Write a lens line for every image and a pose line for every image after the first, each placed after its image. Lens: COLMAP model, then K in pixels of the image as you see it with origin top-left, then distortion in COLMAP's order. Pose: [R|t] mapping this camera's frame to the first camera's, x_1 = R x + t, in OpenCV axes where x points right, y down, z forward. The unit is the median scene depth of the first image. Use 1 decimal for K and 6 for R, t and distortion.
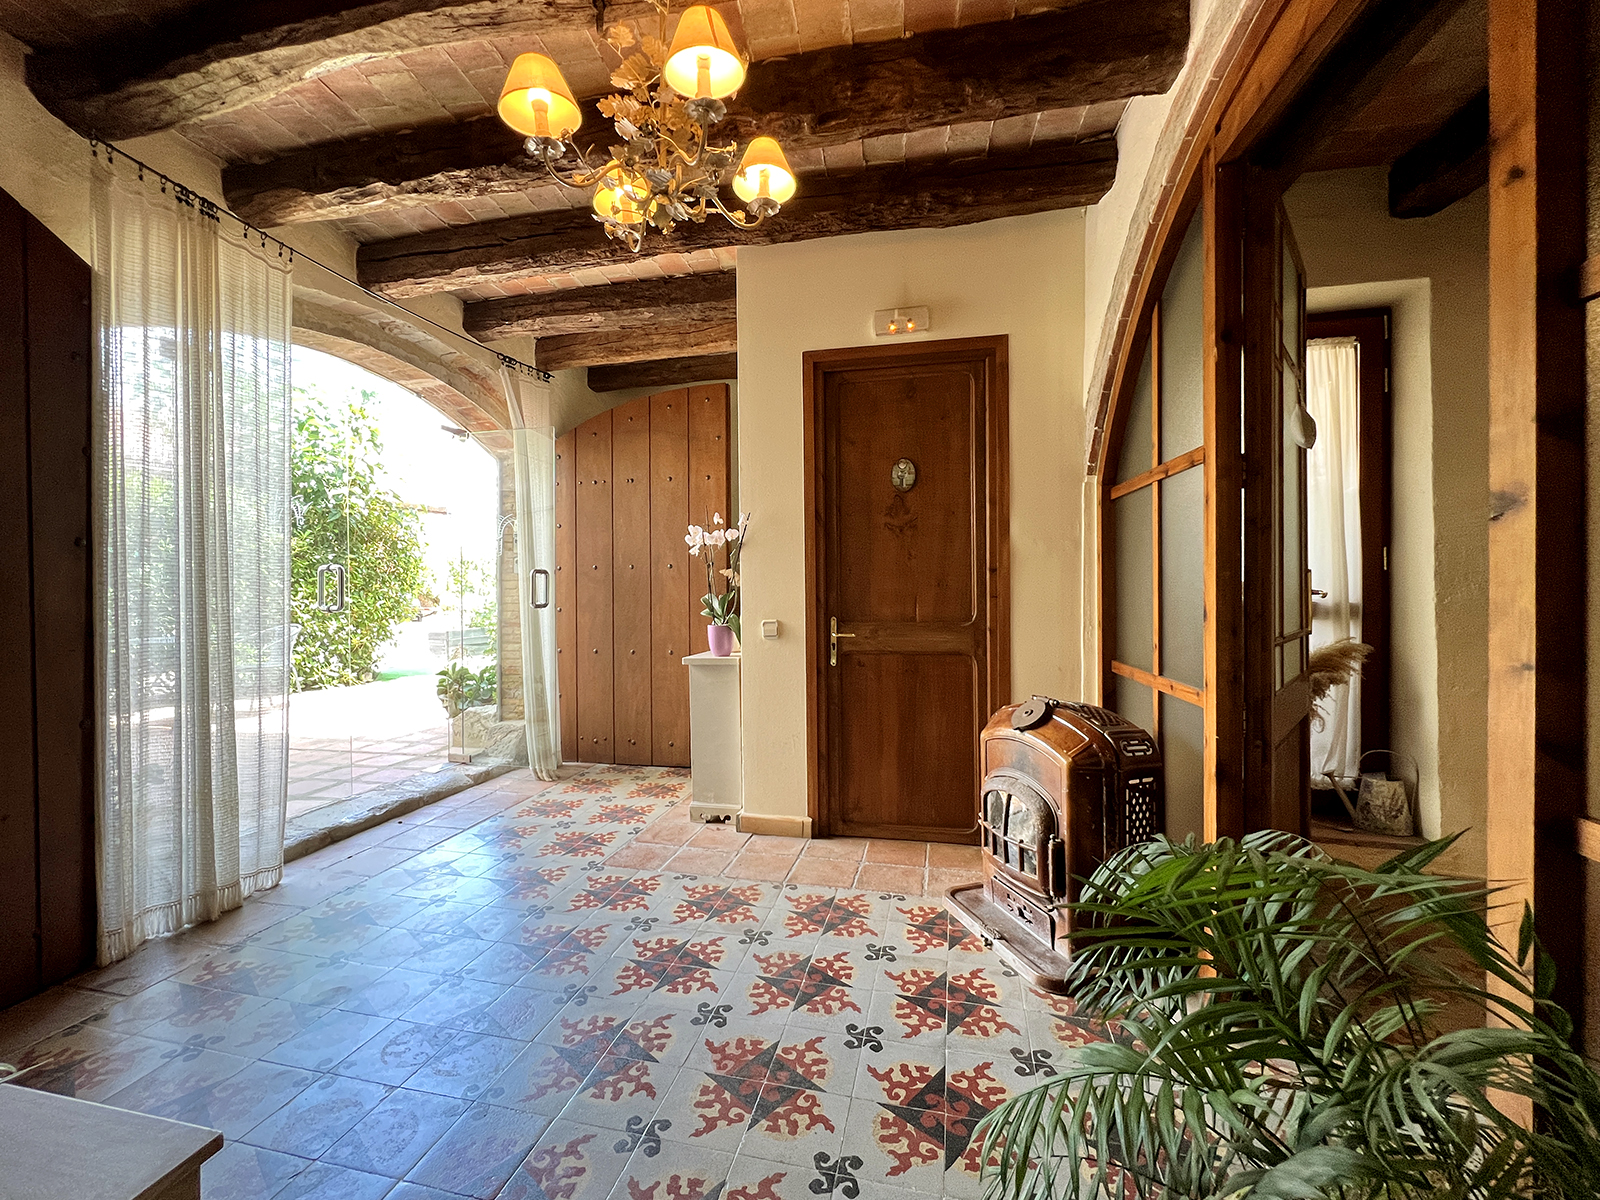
lens RADIAL K [[655.7, 0, 813.3], [0, 655.7, 600.9], [0, 0, 1]] dist [0.002539, 0.000210]
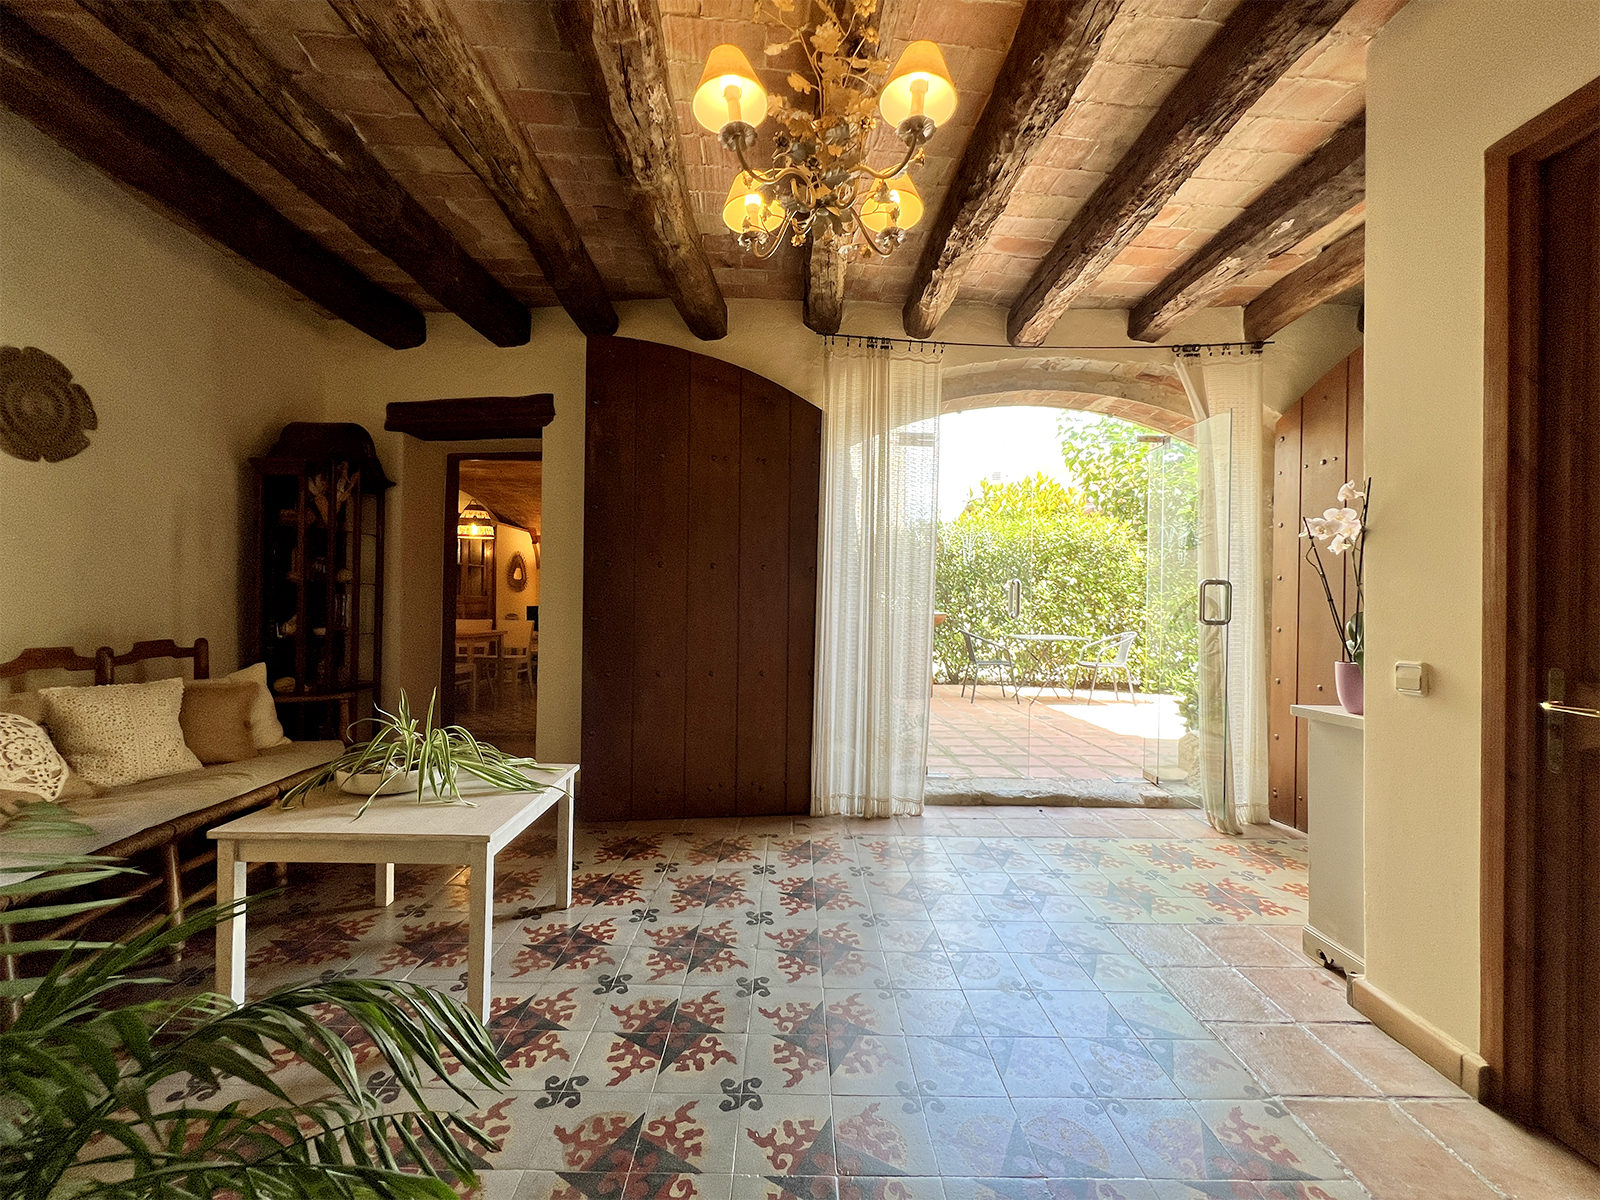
lens RADIAL K [[655.7, 0, 813.3], [0, 655.7, 600.9], [0, 0, 1]] dist [0.002539, 0.000210]
pose [[0.238271, 0.011650, -0.971129, 0.361853], [-0.034360, 0.999403, 0.003559, -0.006984], [0.970591, 0.032520, 0.238529, 0.364935]]
